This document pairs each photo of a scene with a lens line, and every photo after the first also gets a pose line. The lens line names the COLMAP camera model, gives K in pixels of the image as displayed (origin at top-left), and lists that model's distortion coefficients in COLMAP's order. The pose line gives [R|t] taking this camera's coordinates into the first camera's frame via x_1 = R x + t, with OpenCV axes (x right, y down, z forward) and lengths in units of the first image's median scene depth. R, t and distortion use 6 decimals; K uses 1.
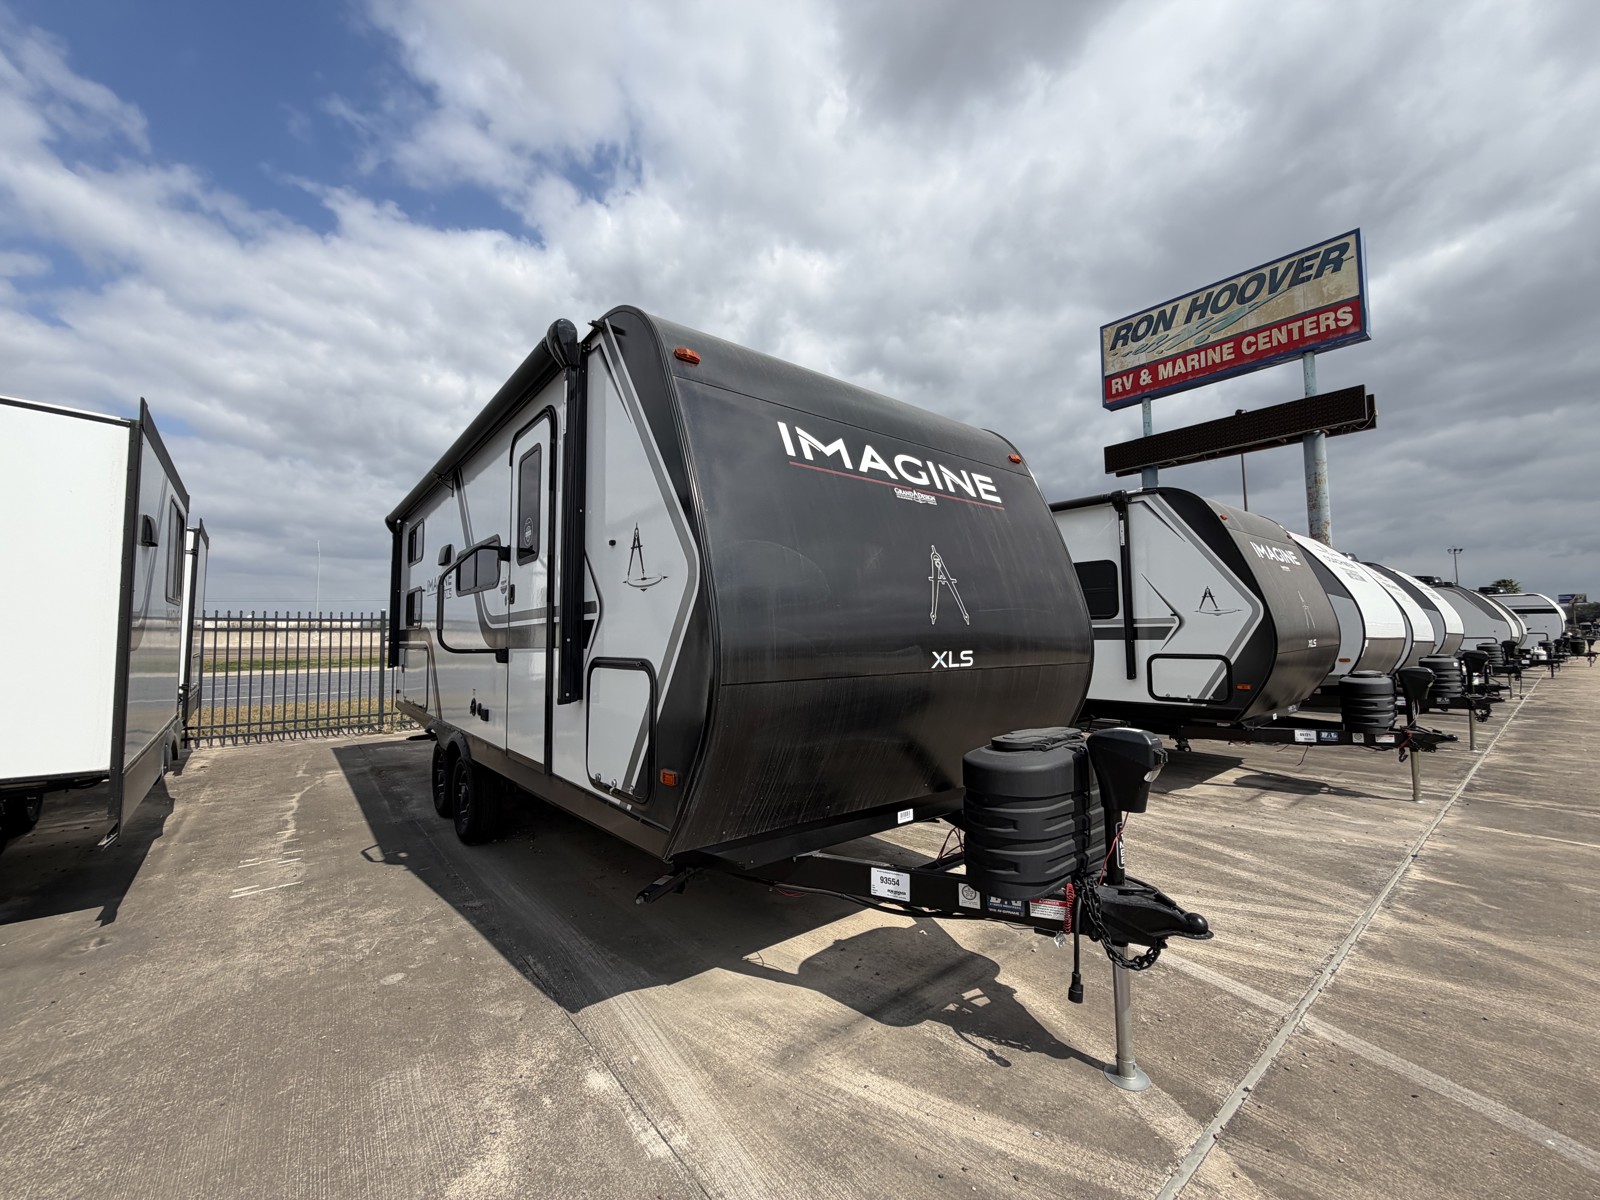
lens RADIAL K [[638.8, 0, 798.5], [0, 638.8, 599.8], [0, 0, 1]] dist [-0.000687, 0.000559]
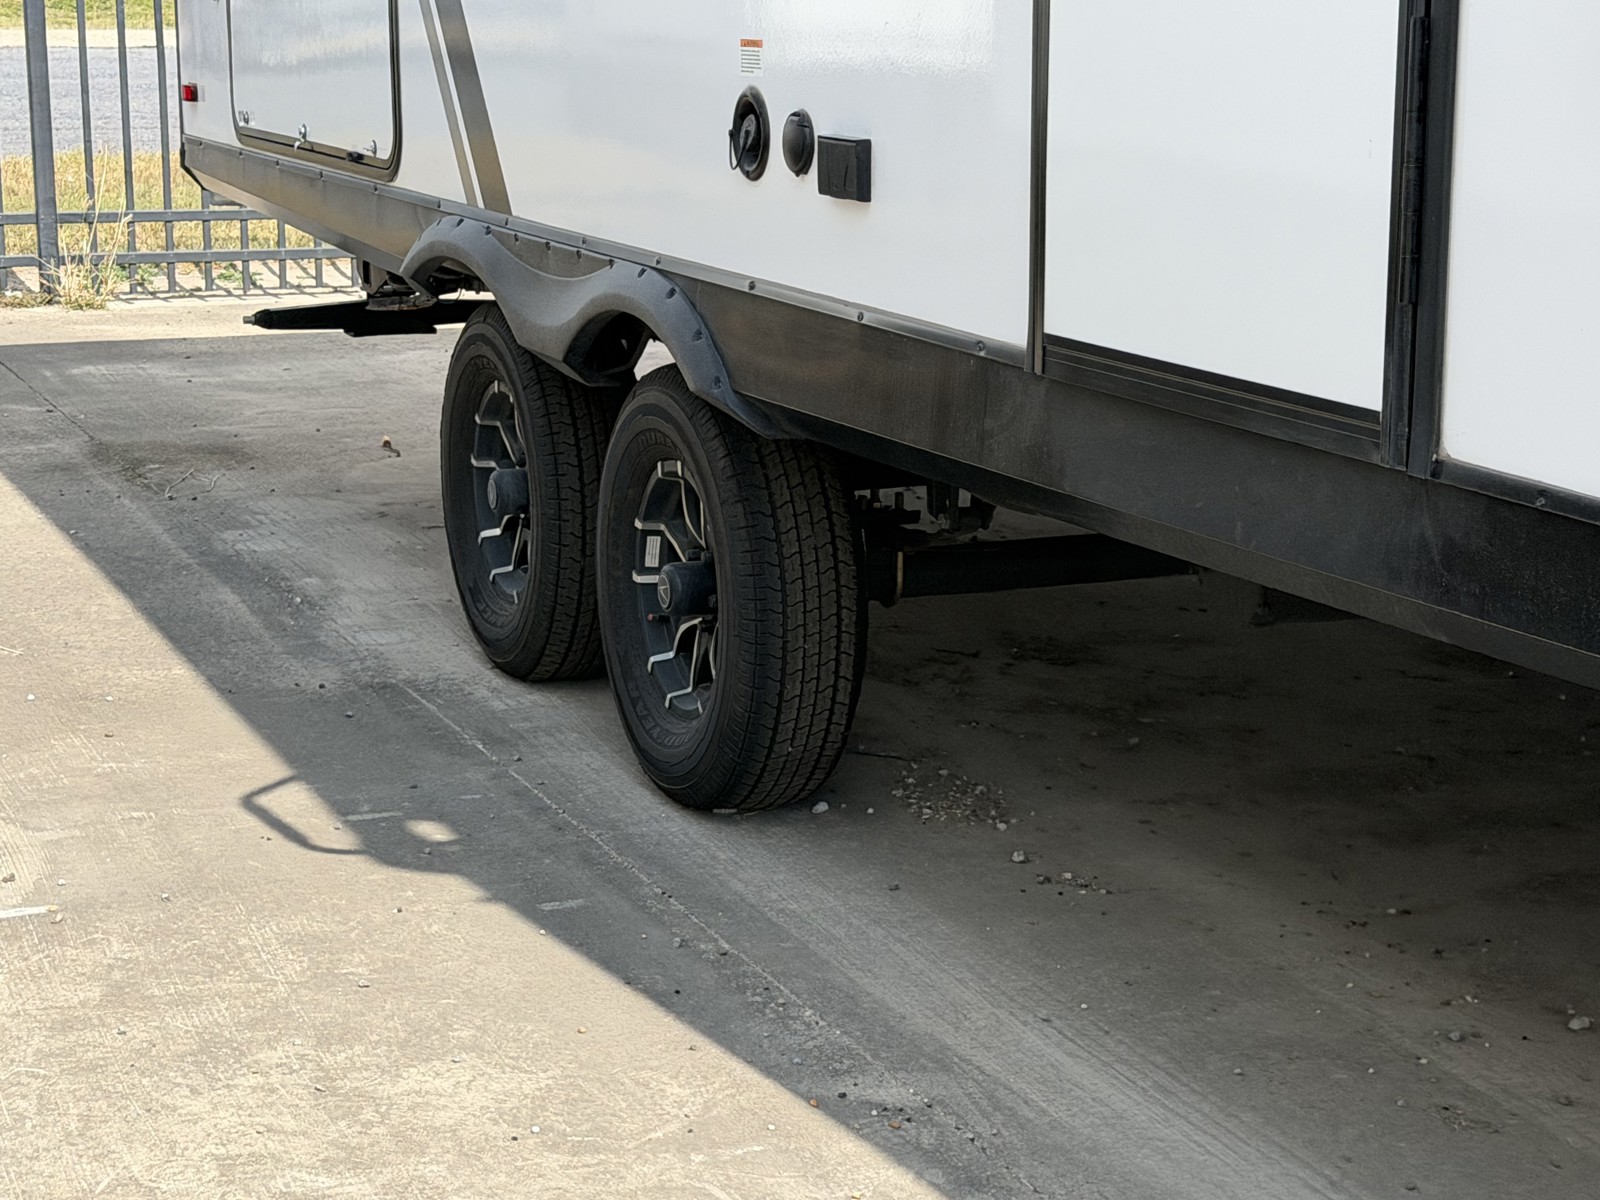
lens RADIAL K [[3141.5, 0, 800.0], [0, 3141.5, 600.0], [0, 0, 1]] dist [0.139963, 0.090099]
pose [[0.958155, 0.069786, -0.277613, -0.302595], [0.004743, 0.965823, 0.259158, 0.079963], [0.286210, -0.249630, 0.925078, 0.132195]]
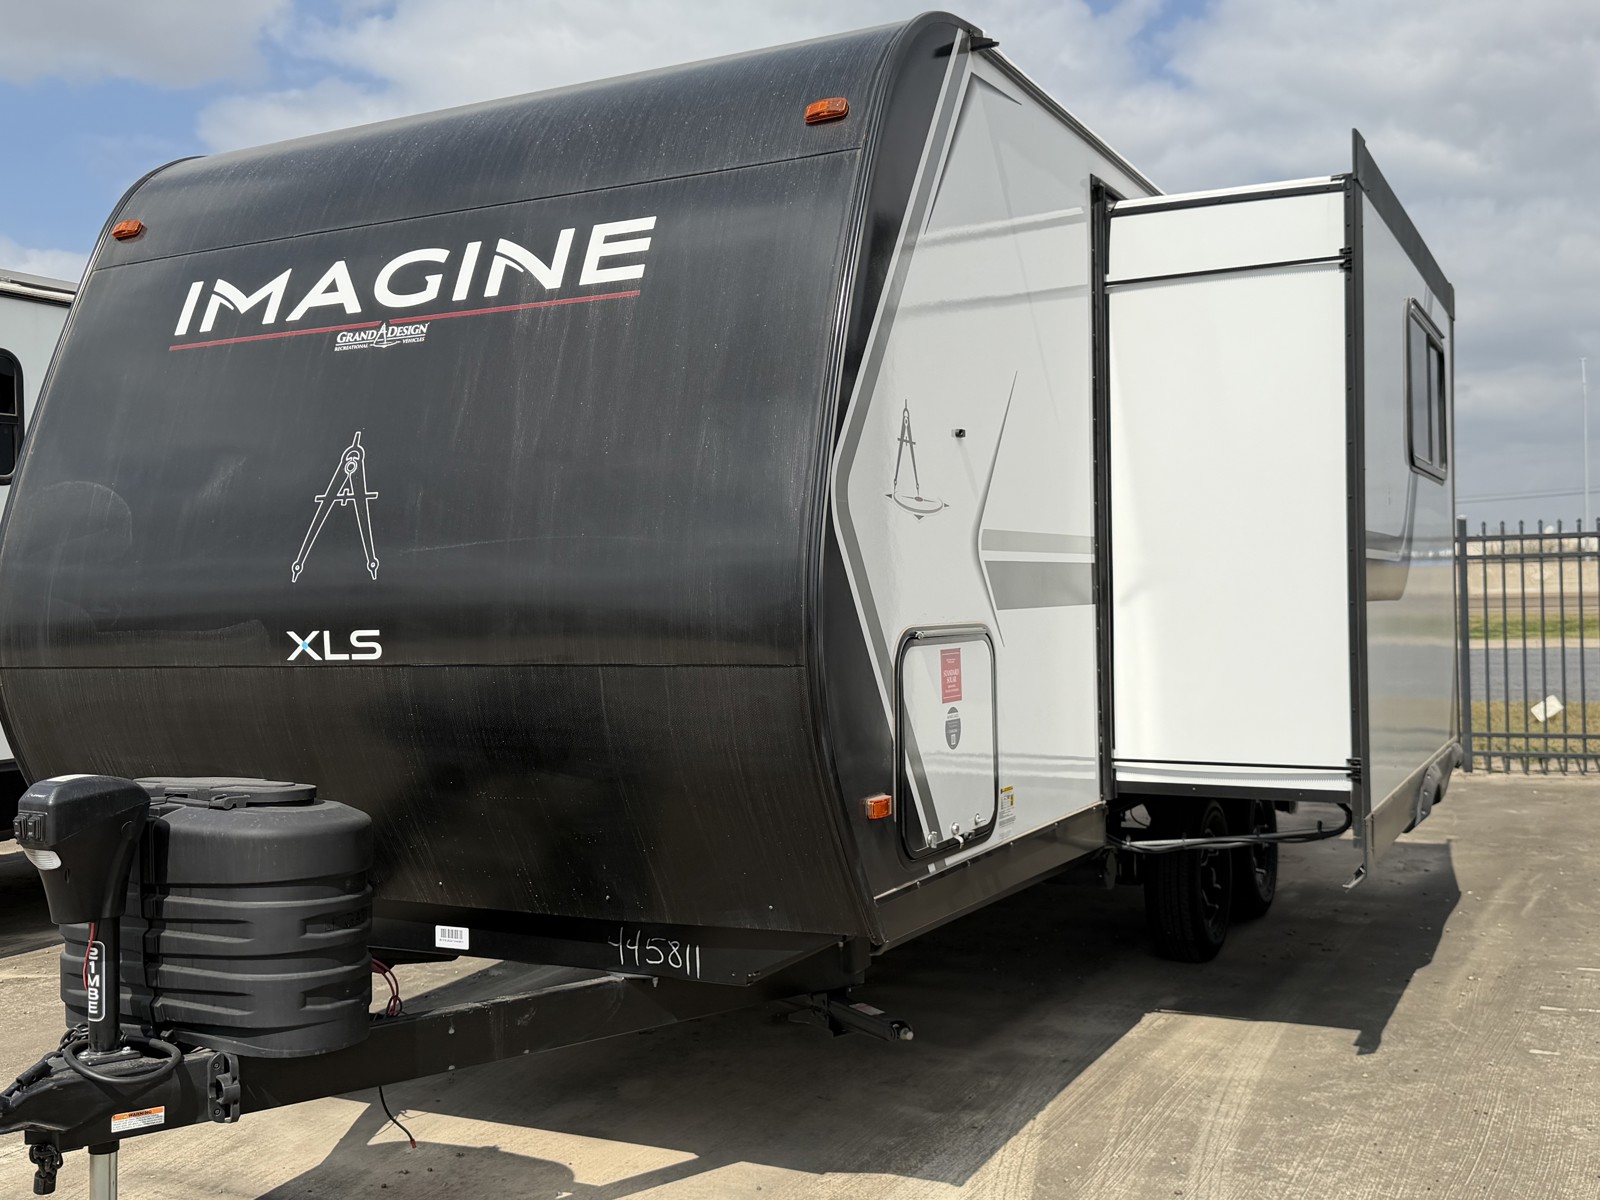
lens RADIAL K [[1588.4, 0, 804.7], [0, 1588.4, 603.8], [0, 0, 1]] dist [0.137491, -0.303779]
pose [[0.399732, 0.000718, -0.916632, 1.432294], [0.073901, 0.996719, 0.033008, 0.037140], [0.913648, -0.080934, 0.398368, 0.719857]]
